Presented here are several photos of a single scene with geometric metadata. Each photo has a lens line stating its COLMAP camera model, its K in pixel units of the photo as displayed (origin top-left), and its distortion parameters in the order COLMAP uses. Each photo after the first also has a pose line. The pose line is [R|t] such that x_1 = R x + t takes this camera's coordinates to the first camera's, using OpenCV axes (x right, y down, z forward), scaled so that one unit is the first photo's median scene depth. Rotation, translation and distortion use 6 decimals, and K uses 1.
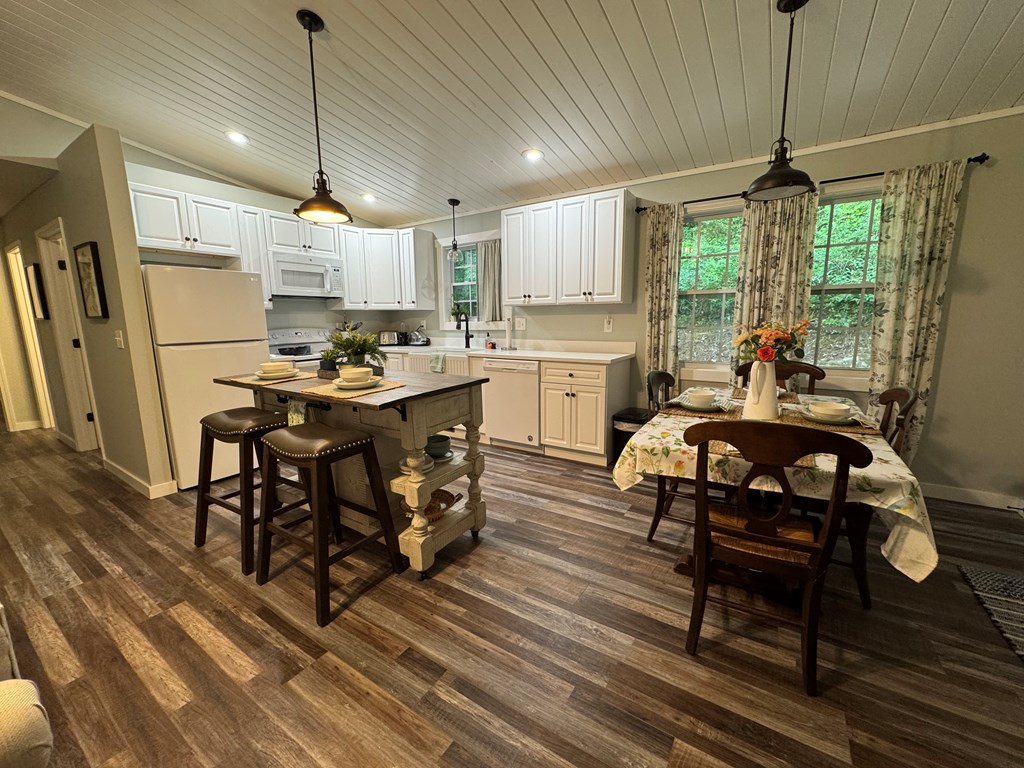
lens RADIAL K [[410.4, 0, 509.2], [0, 410.4, 384.2], [0, 0, 1]] dist [-0.001609, 0.000117]
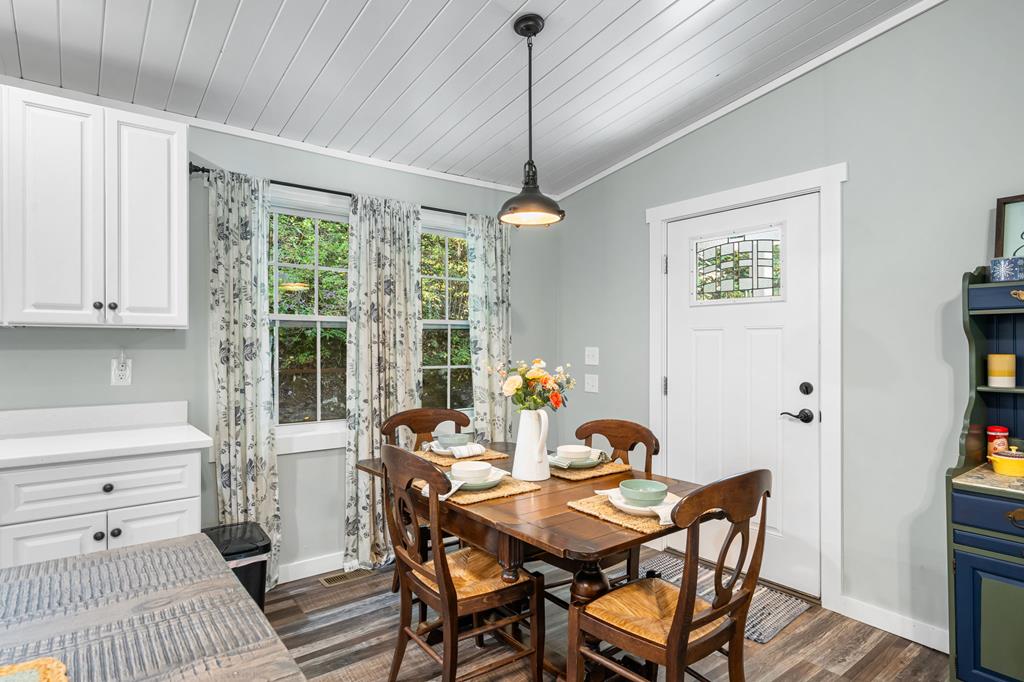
lens RADIAL K [[552.2, 0, 531.5], [0, 552.2, 341.6], [0, 0, 1]] dist [-0.007155, 0.006227]
pose [[0.322821, 0.019224, 0.946265, -0.199468], [0.150666, 0.986001, -0.071431, -0.051496], [-0.934391, 0.165630, 0.315406, 0.292406]]
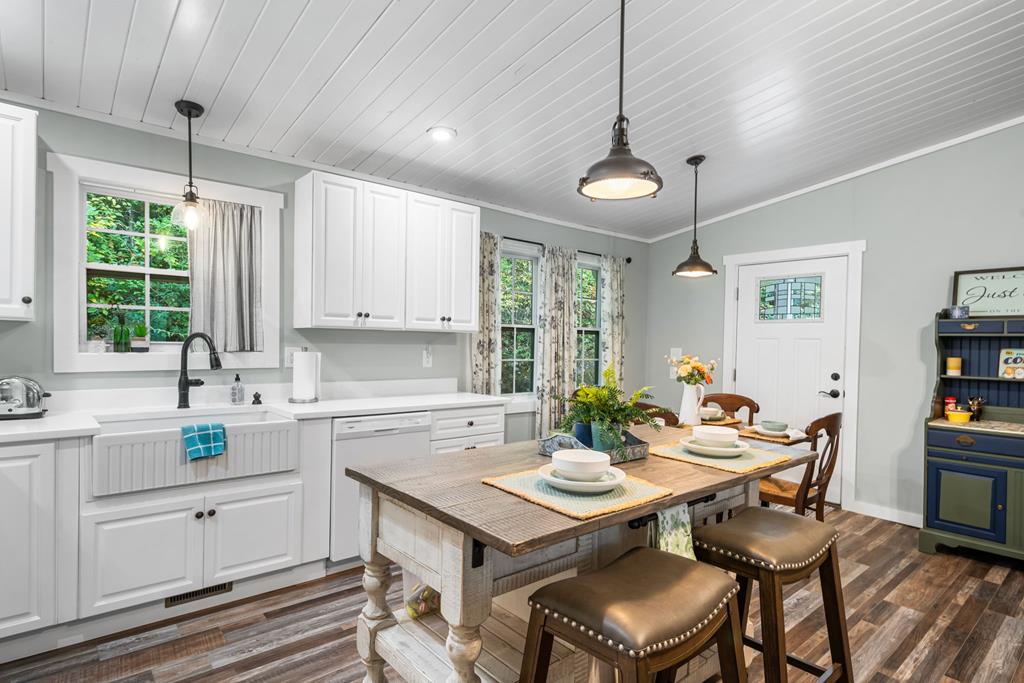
lens RADIAL K [[552.2, 0, 513.8], [0, 552.2, 348.9], [0, 0, 1]] dist [-0.007155, 0.006227]
pose [[0.271478, 0.006234, 0.962425, -0.649940], [0.133968, 0.989999, -0.044202, -0.082307], [-0.953075, 0.140934, 0.267928, 0.495074]]
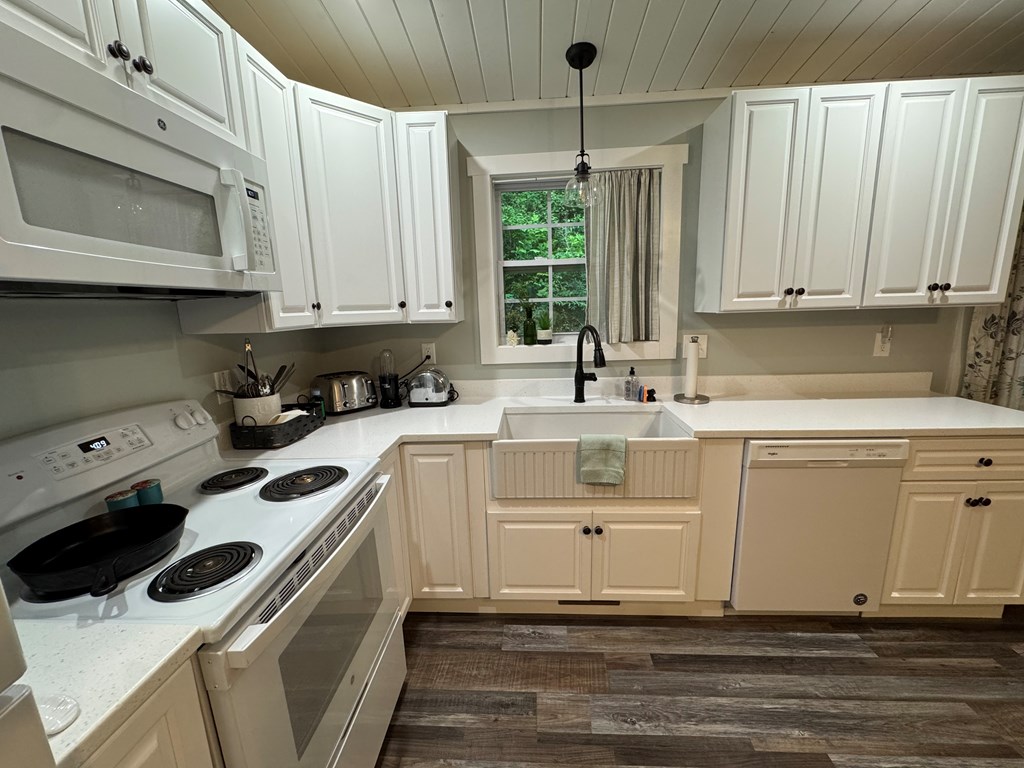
lens RADIAL K [[410.4, 0, 511.2], [0, 410.4, 385.3], [0, 0, 1]] dist [-0.001609, 0.000117]
pose [[0.864563, -0.109498, 0.490450, -0.422864], [0.099862, 0.993943, 0.045871, -0.145813], [-0.492503, 0.009319, 0.870261, 0.679404]]
